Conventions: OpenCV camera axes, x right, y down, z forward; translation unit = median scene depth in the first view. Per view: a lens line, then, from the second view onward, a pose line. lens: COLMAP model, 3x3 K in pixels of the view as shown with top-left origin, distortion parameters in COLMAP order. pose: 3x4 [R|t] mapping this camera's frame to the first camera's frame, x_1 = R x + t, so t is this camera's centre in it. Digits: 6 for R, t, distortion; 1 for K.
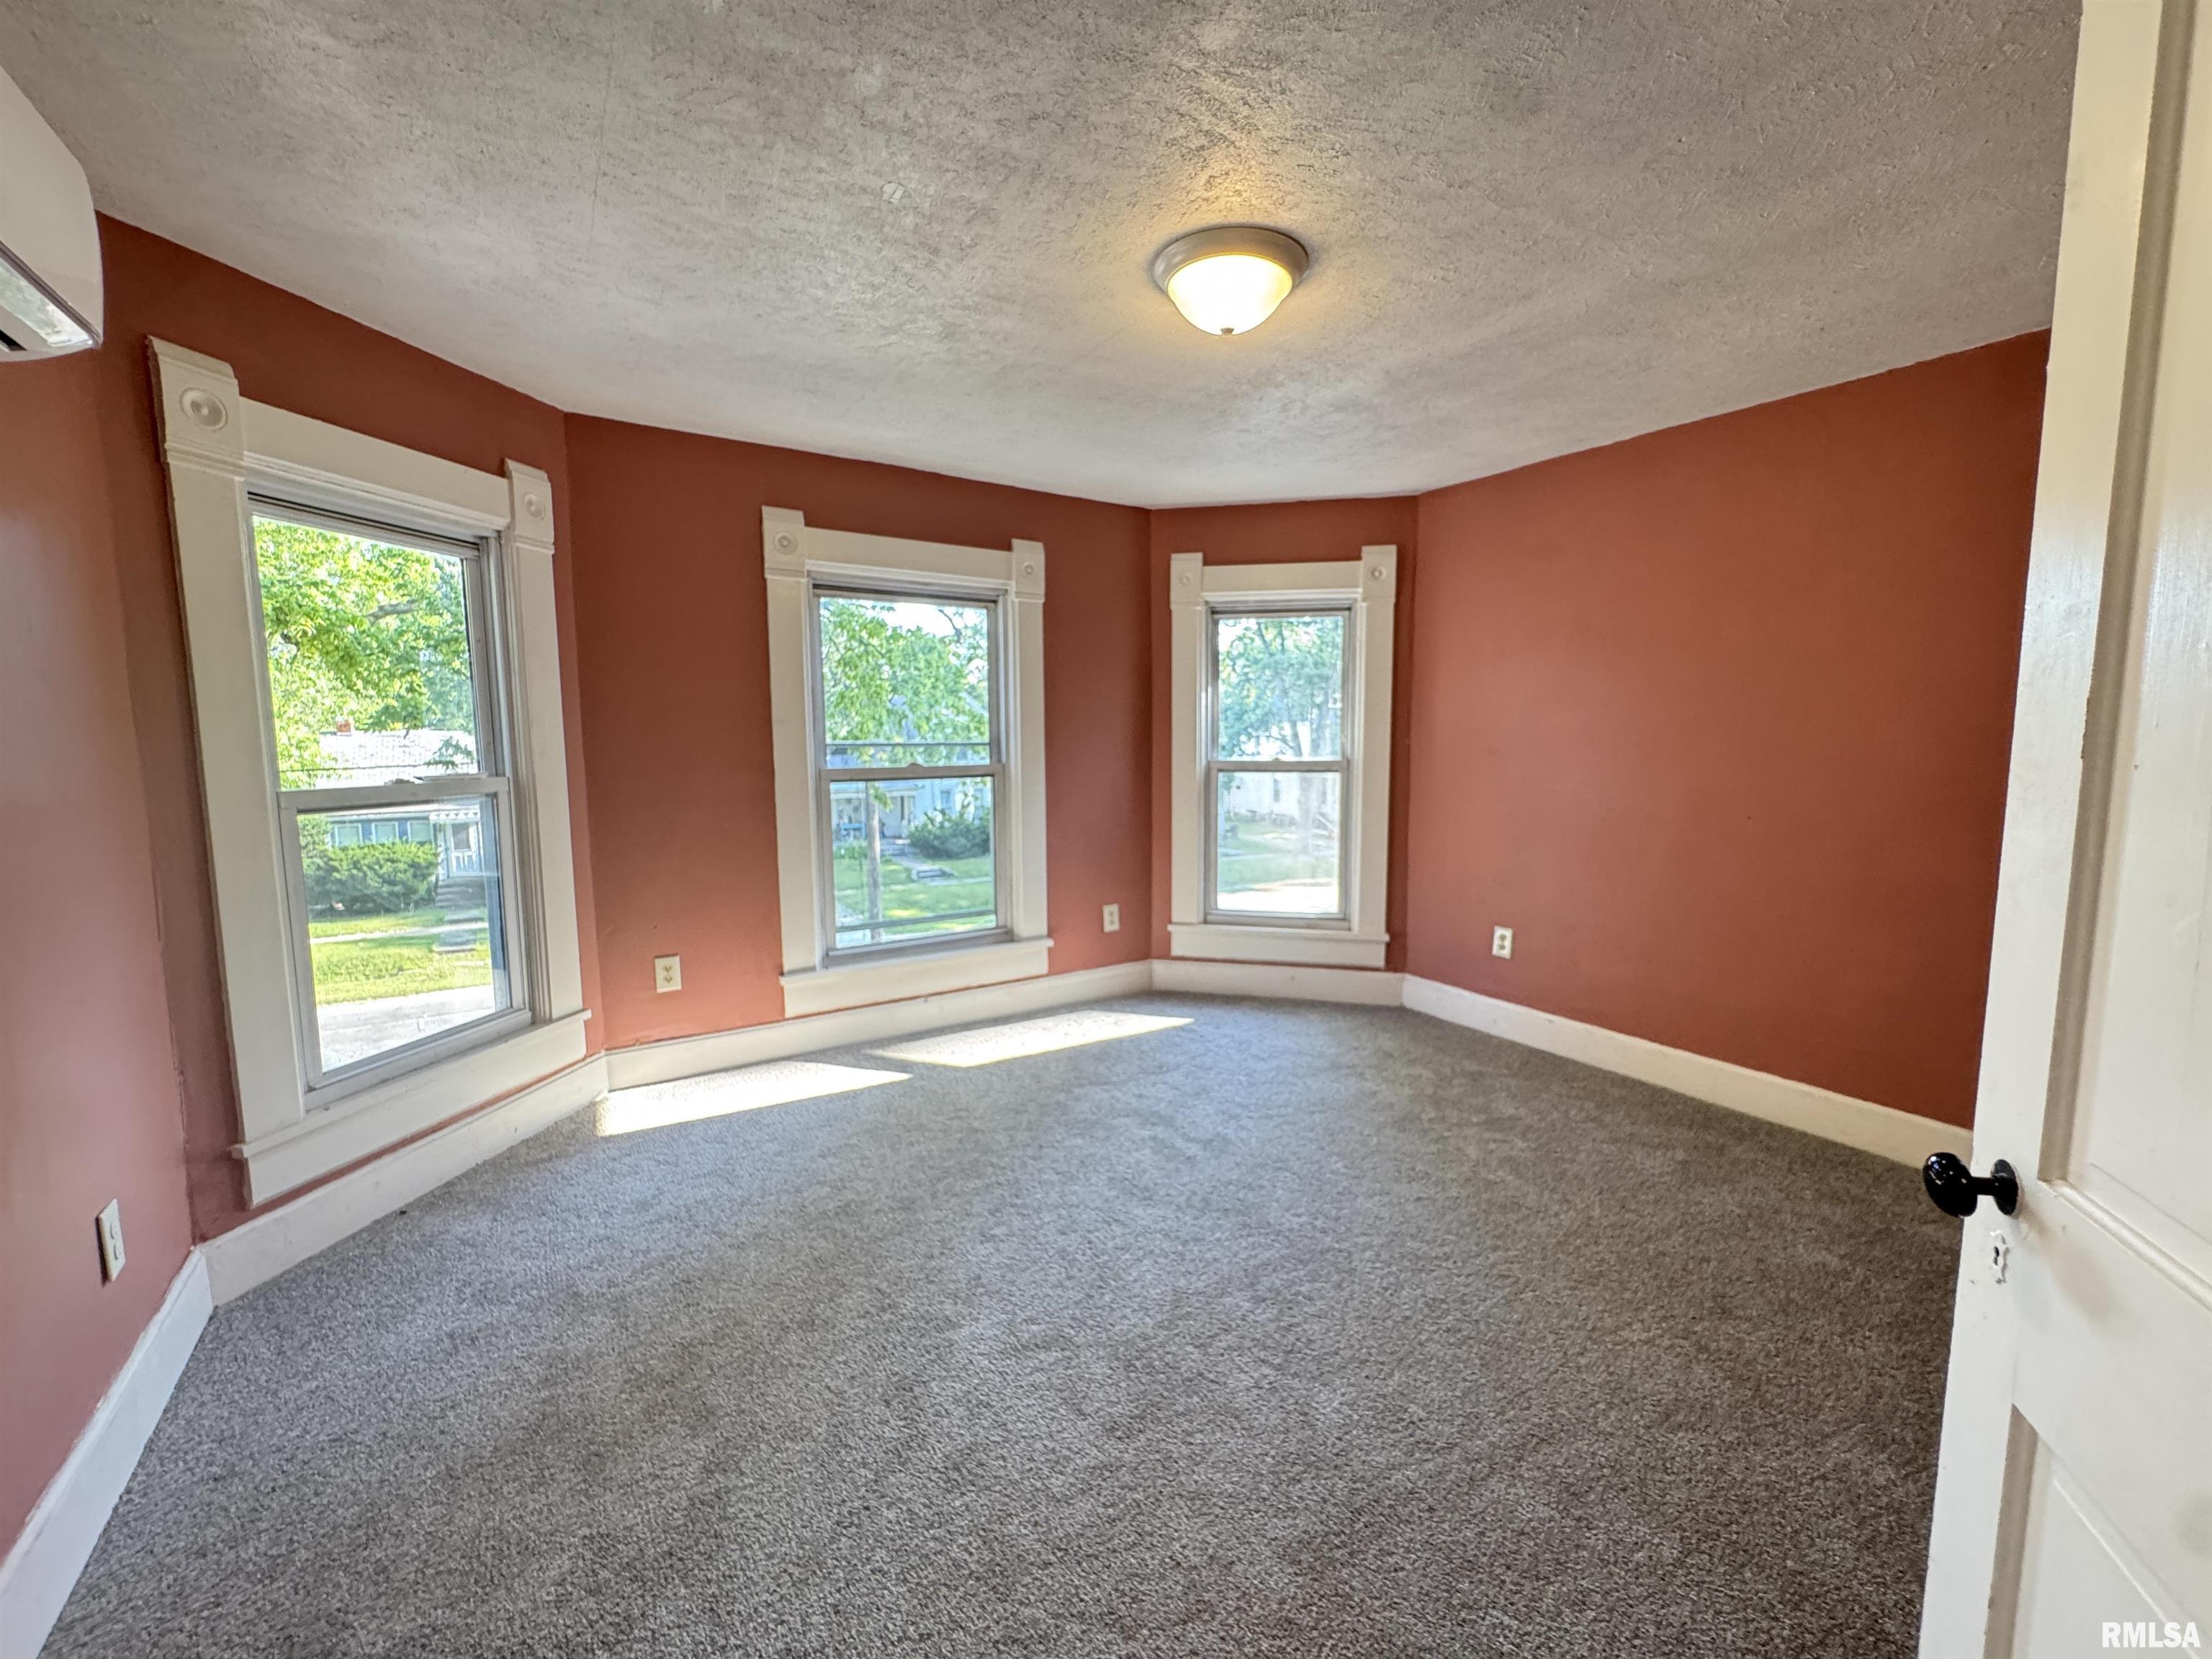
lens RADIAL K [[898.0, 0, 1100.5], [0, 898.0, 824.3], [0, 0, 1]] dist [-0.002169, -0.000429]
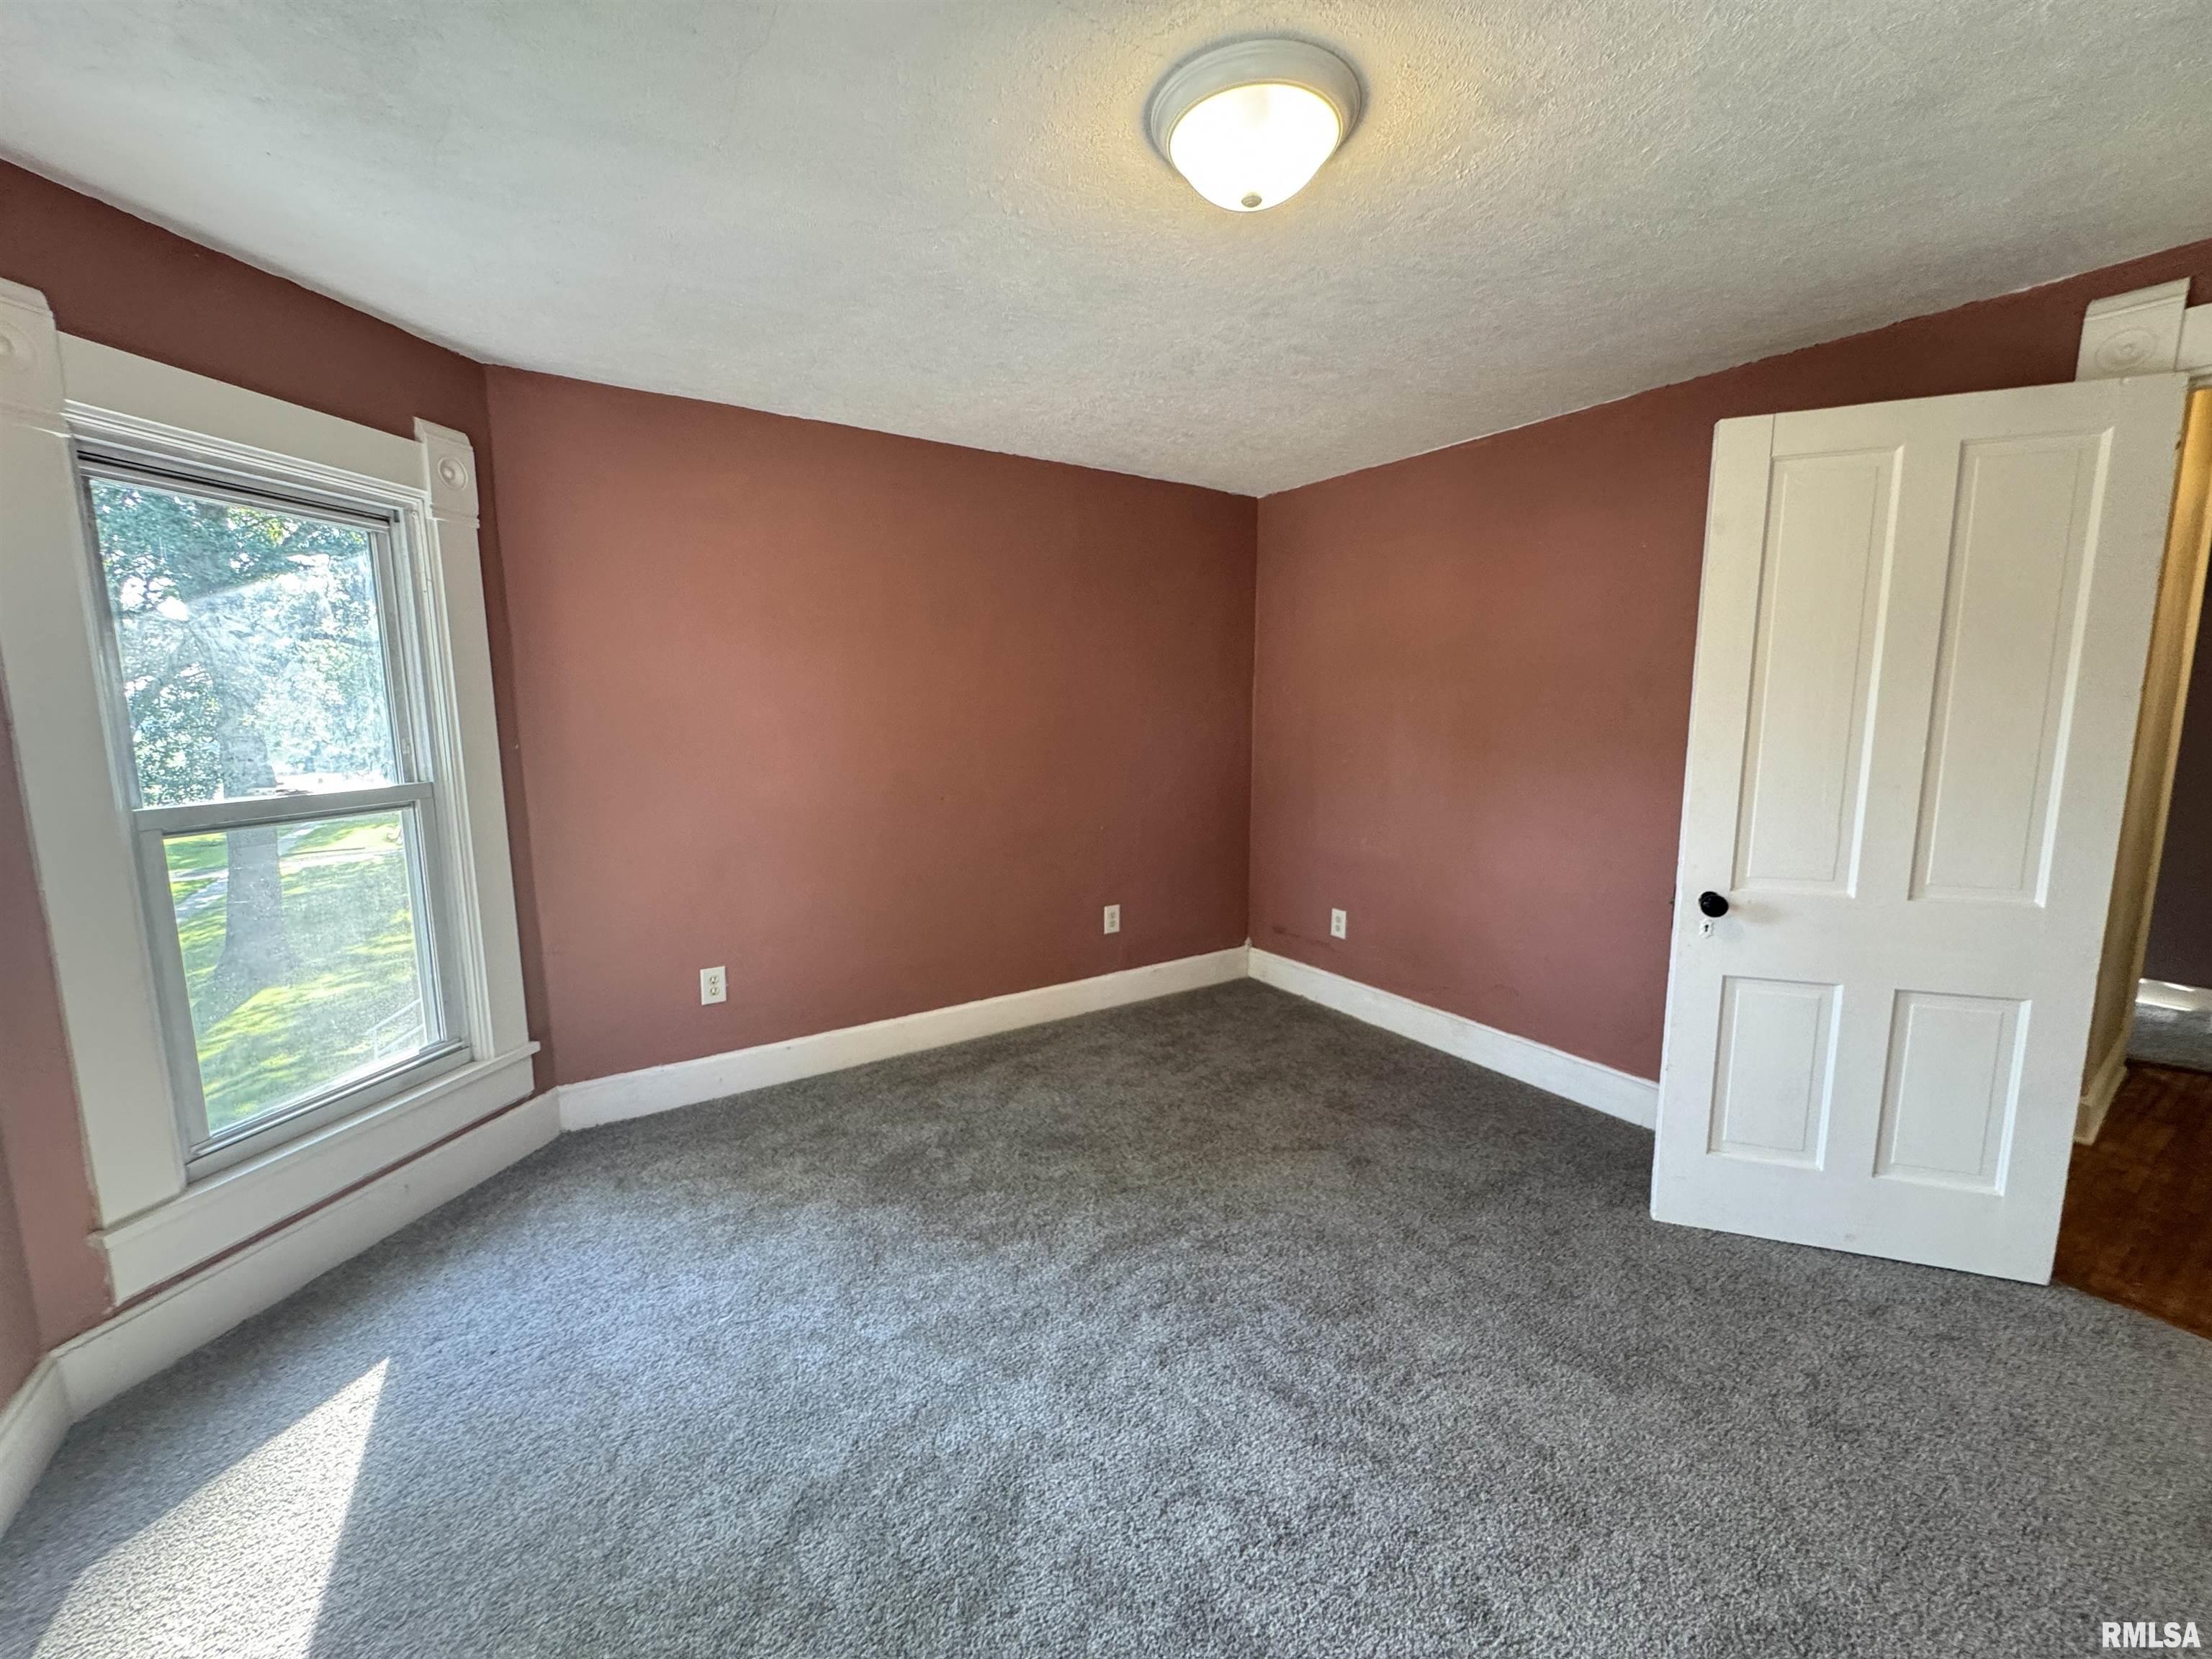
lens RADIAL K [[888.5, 0, 1101.0], [0, 888.5, 823.7], [0, 0, 1]] dist [-0.001973, -0.000283]
pose [[-0.018211, -0.129990, 0.991348, -0.315925], [0.109982, 0.985235, 0.131209, -0.075256], [-0.993767, 0.111420, -0.003646, 0.580145]]
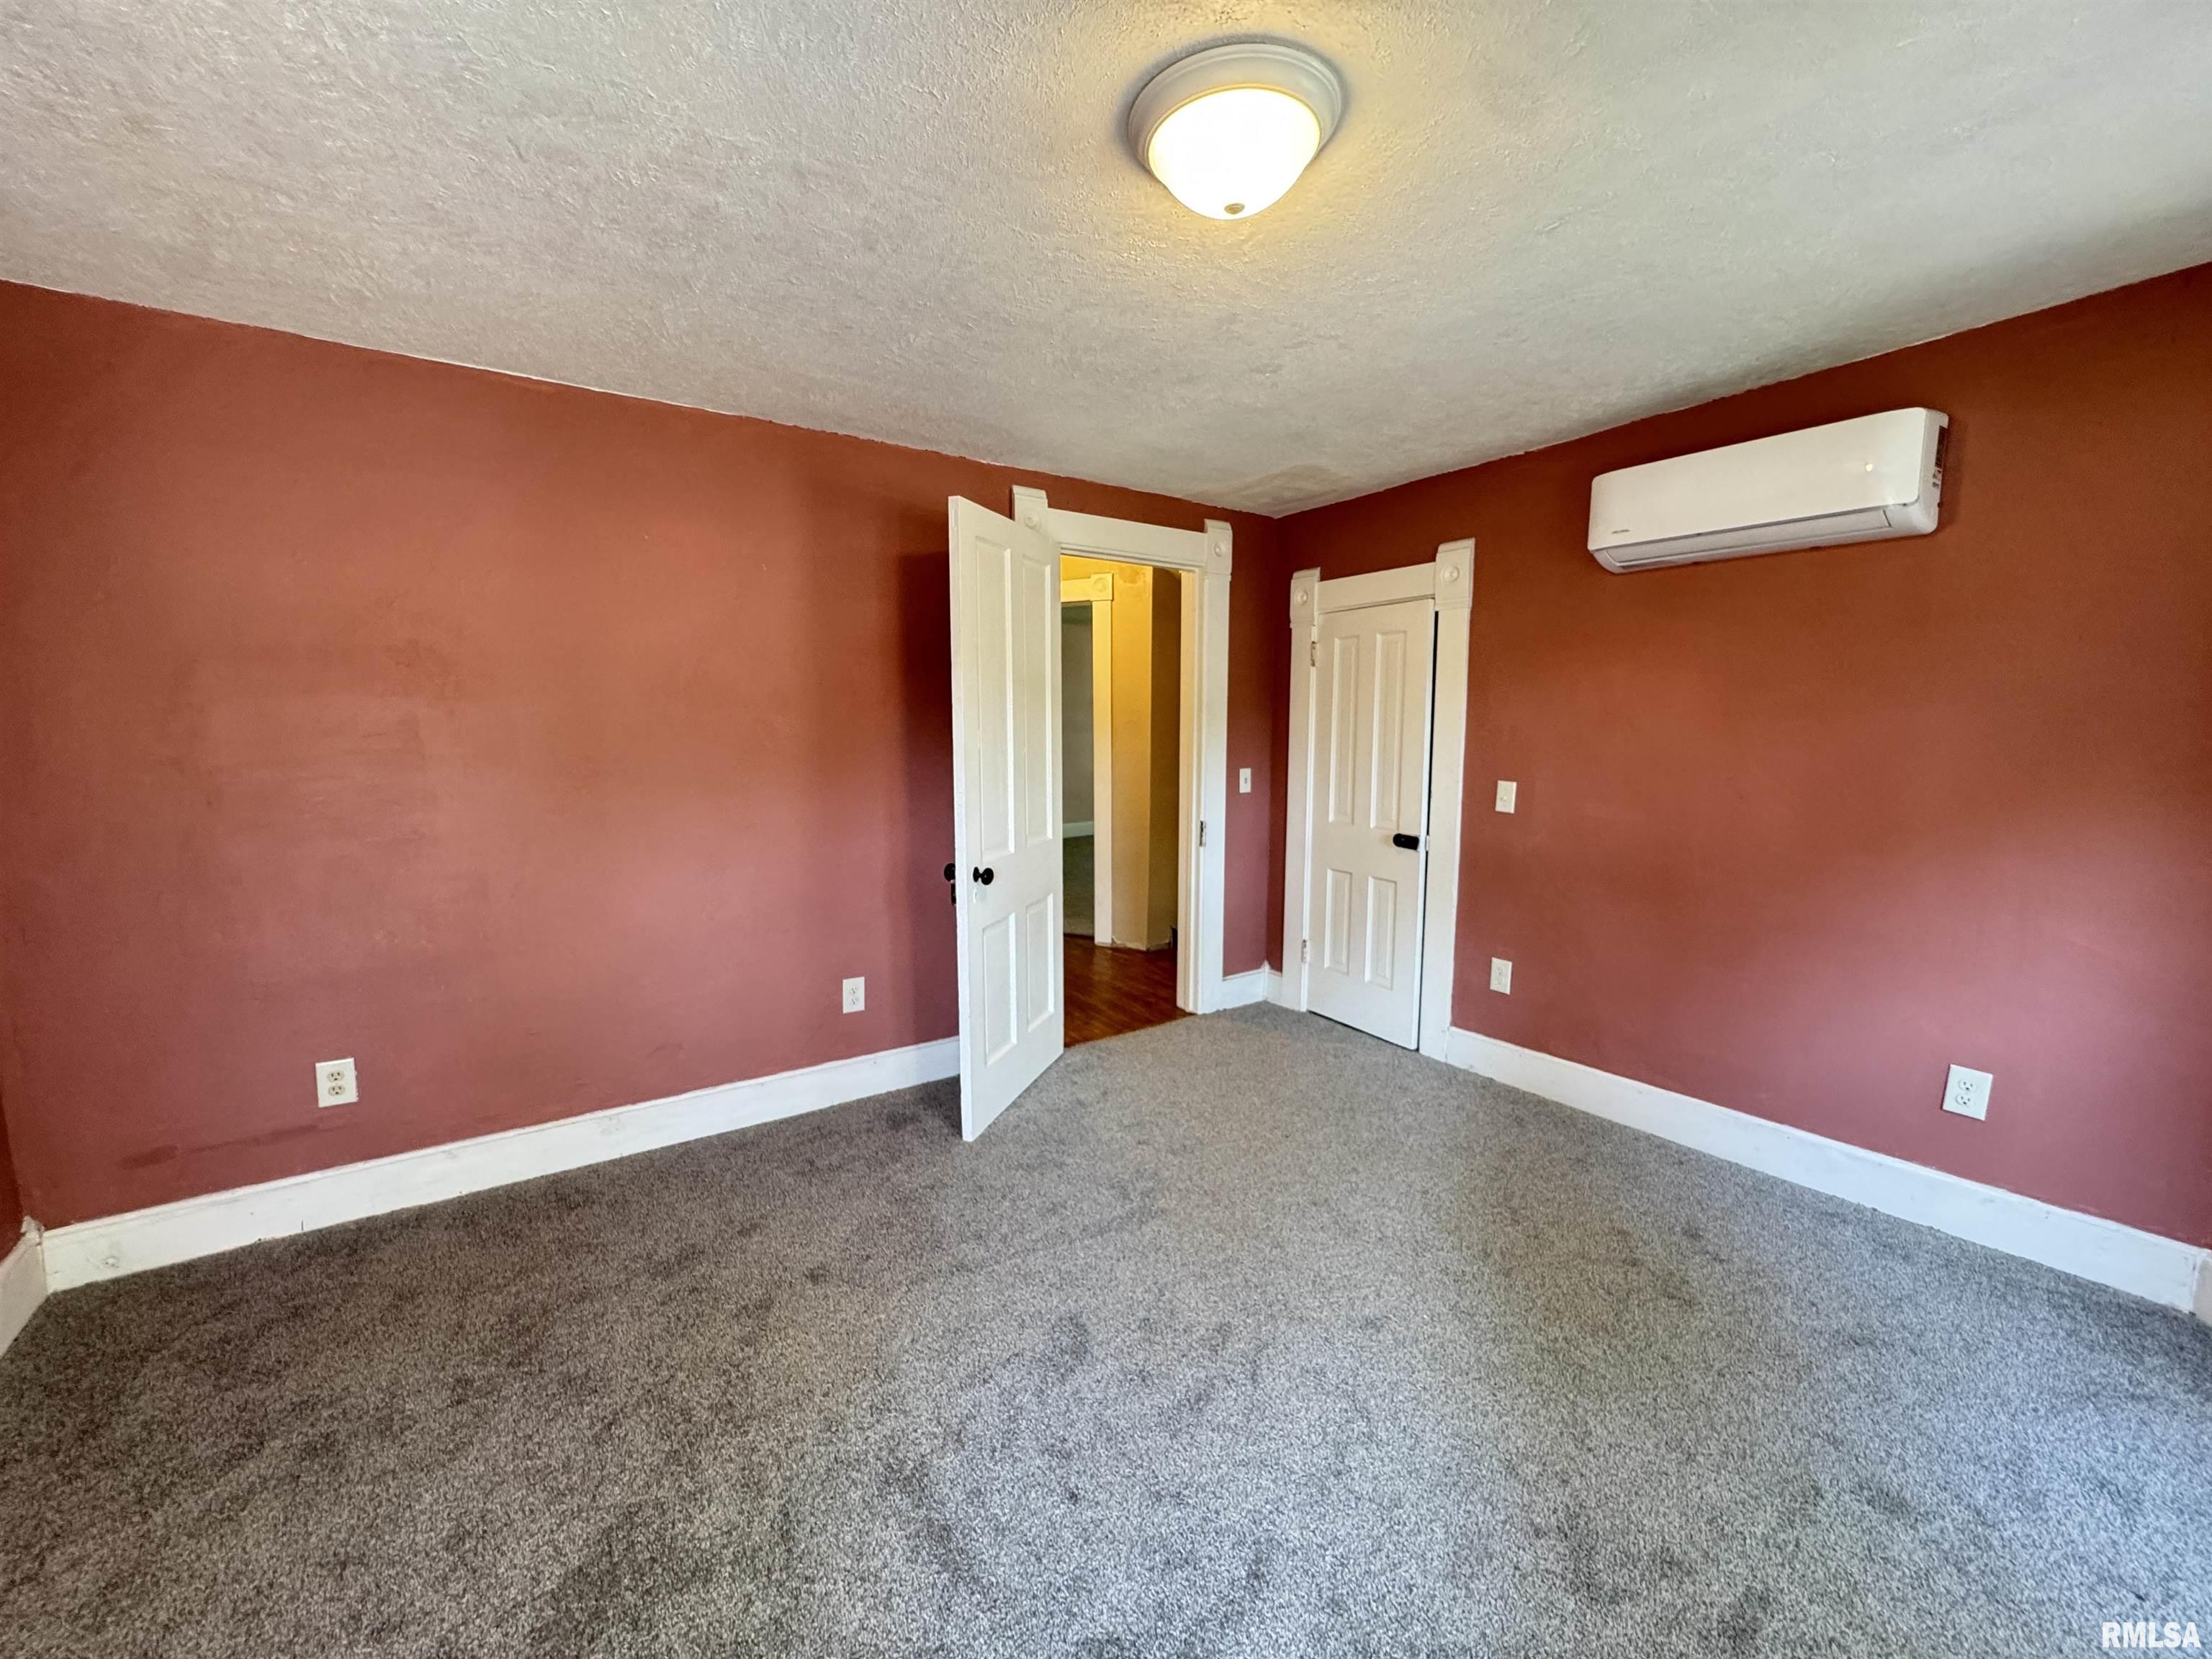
lens RADIAL K [[888.5, 0, 1101.0], [0, 888.5, 823.7], [0, 0, 1]] dist [-0.001973, -0.000283]
pose [[-0.998892, 0.008940, -0.046214, 0.146905], [-0.001588, 0.974839, 0.222904, -0.110359], [0.047044, 0.222730, -0.973744, 0.887473]]
